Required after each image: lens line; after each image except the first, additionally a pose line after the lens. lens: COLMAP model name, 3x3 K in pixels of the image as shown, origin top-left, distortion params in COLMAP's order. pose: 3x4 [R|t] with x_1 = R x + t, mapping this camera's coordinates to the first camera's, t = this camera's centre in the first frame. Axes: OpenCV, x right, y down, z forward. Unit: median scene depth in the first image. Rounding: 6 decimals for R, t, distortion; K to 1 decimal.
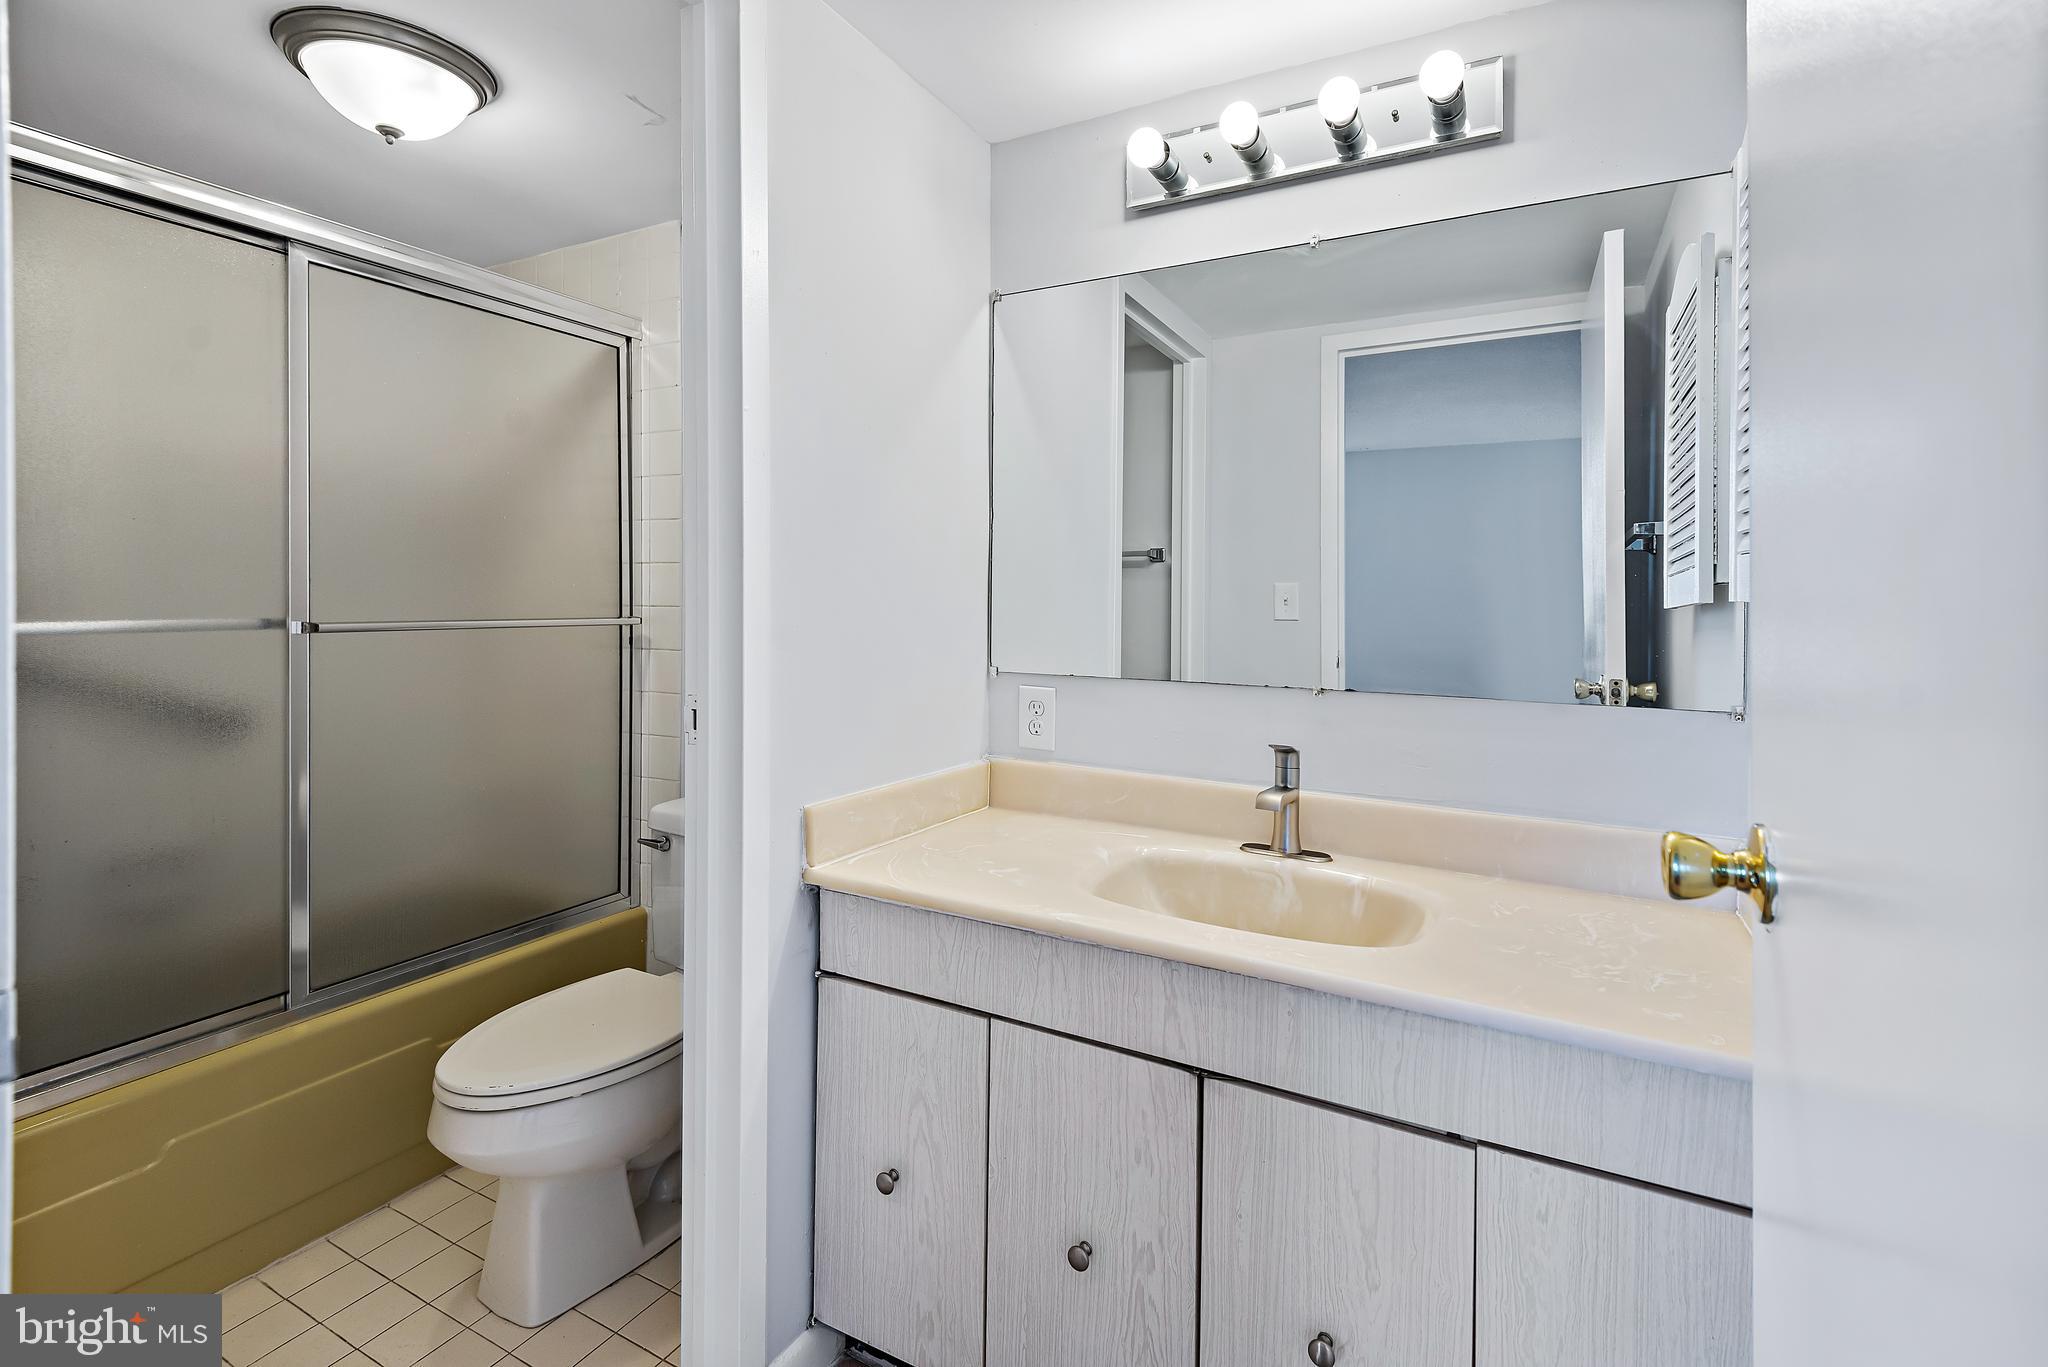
lens RADIAL K [[948.4, 0, 997.7], [0, 948.4, 604.4], [0, 0, 1]] dist [0.017834, -0.009623]
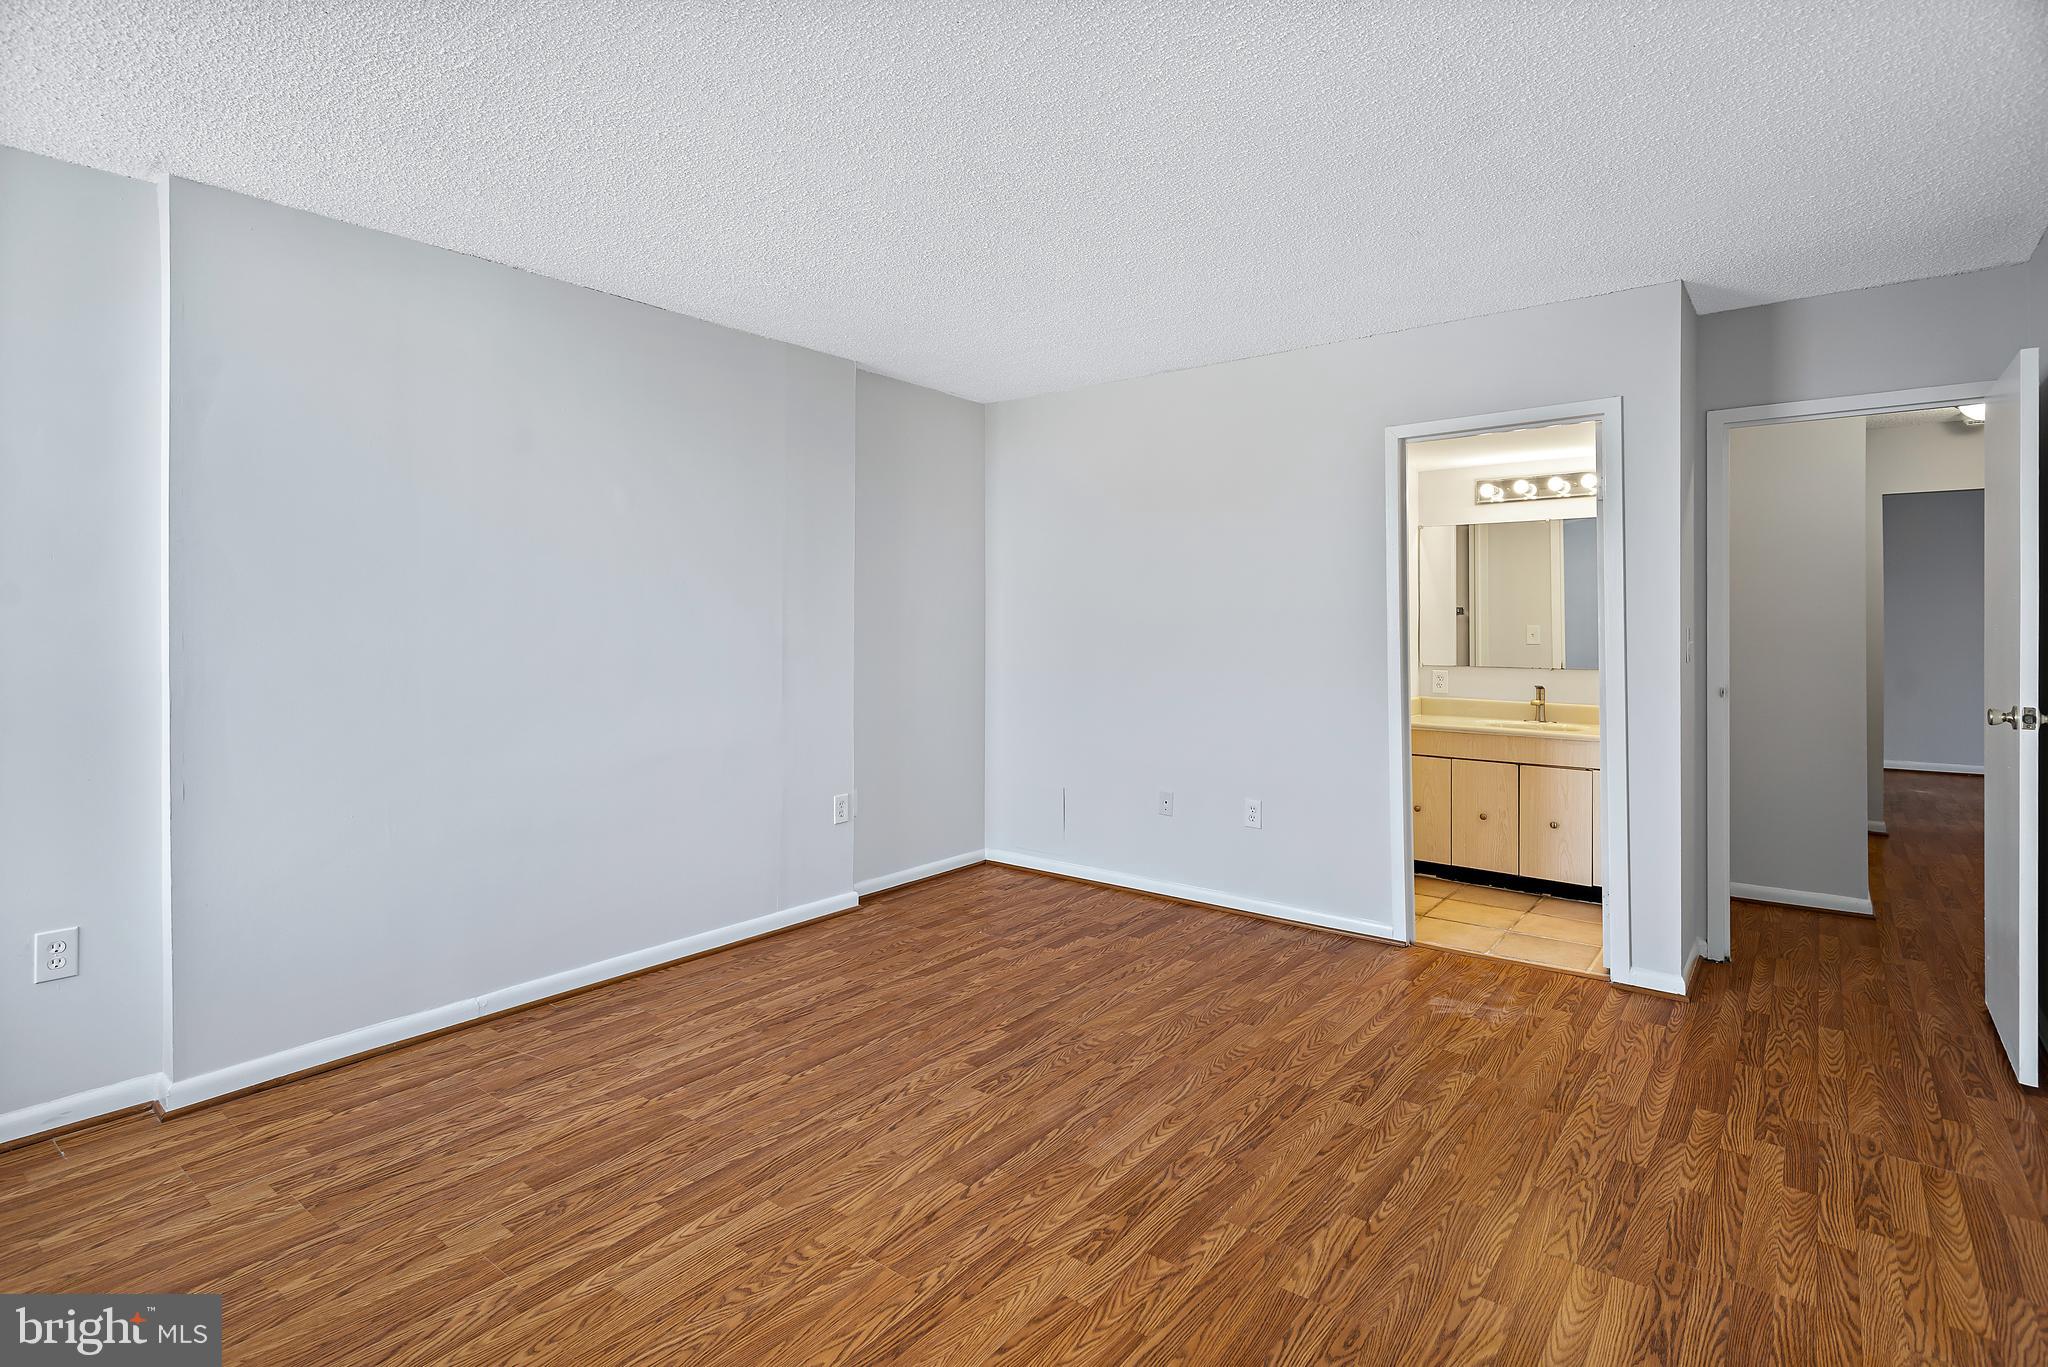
lens RADIAL K [[999.8, 0, 1014.8], [0, 999.8, 623.6], [0, 0, 1]] dist [0.025399, -0.004444]
pose [[0.986357, -0.010847, -0.164261, -0.903329], [0.010252, 0.999937, -0.004470, -0.063051], [0.164299, 0.002725, 0.986407, -2.696504]]
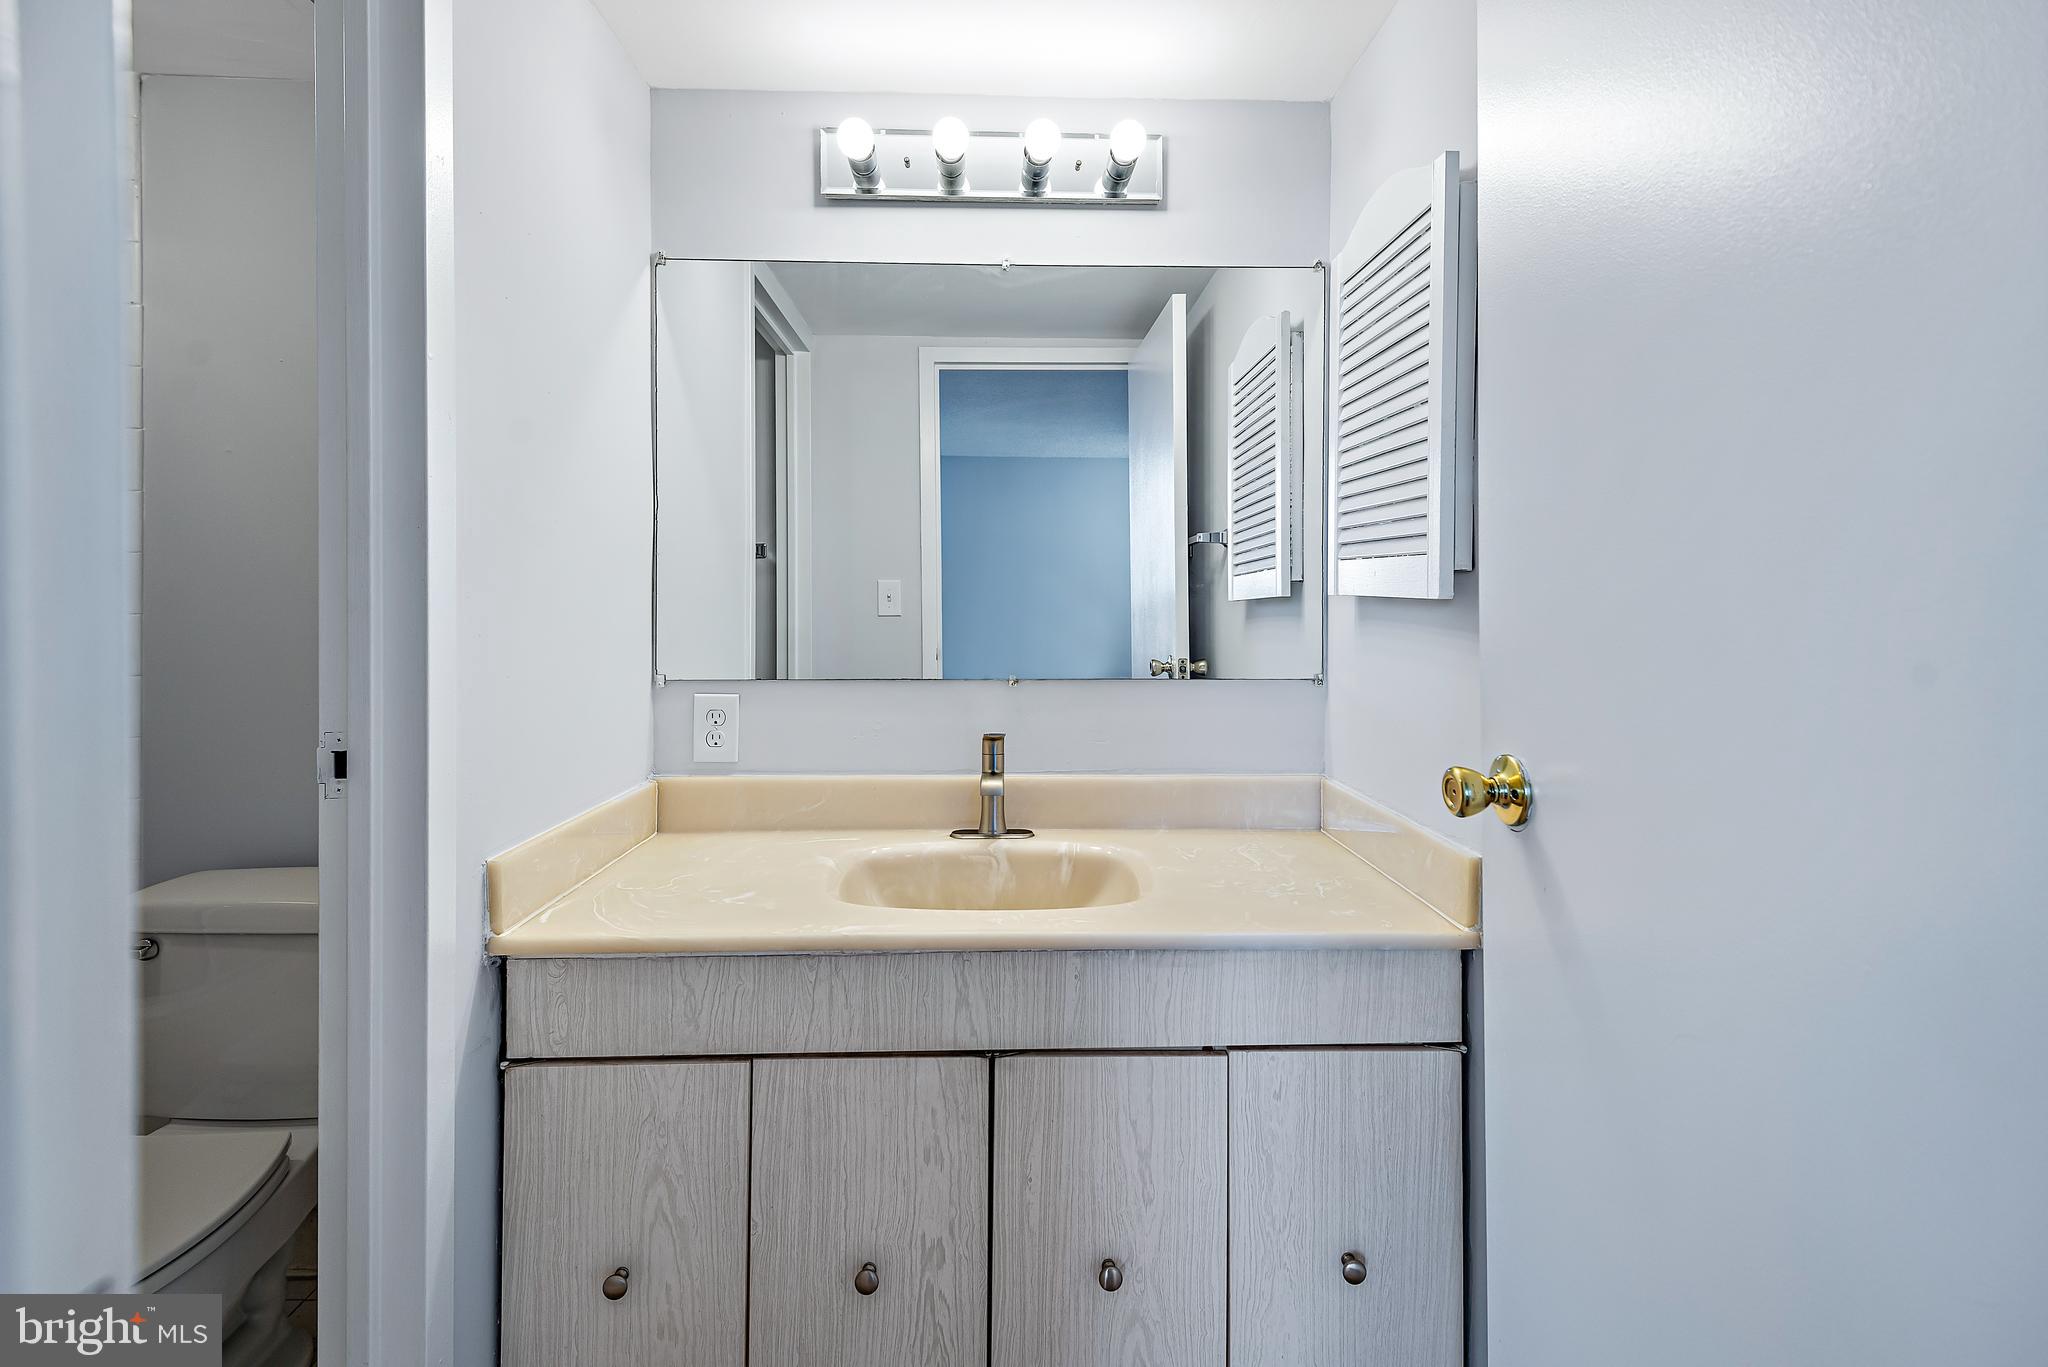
lens RADIAL K [[948.4, 0, 1032.4], [0, 948.4, 599.4], [0, 0, 1]] dist [0.017834, -0.009623]
pose [[0.856077, -0.011001, 0.516731, -0.222293], [0.011715, 0.999930, 0.001879, -0.003654], [-0.516715, 0.004445, 0.856146, 0.071276]]
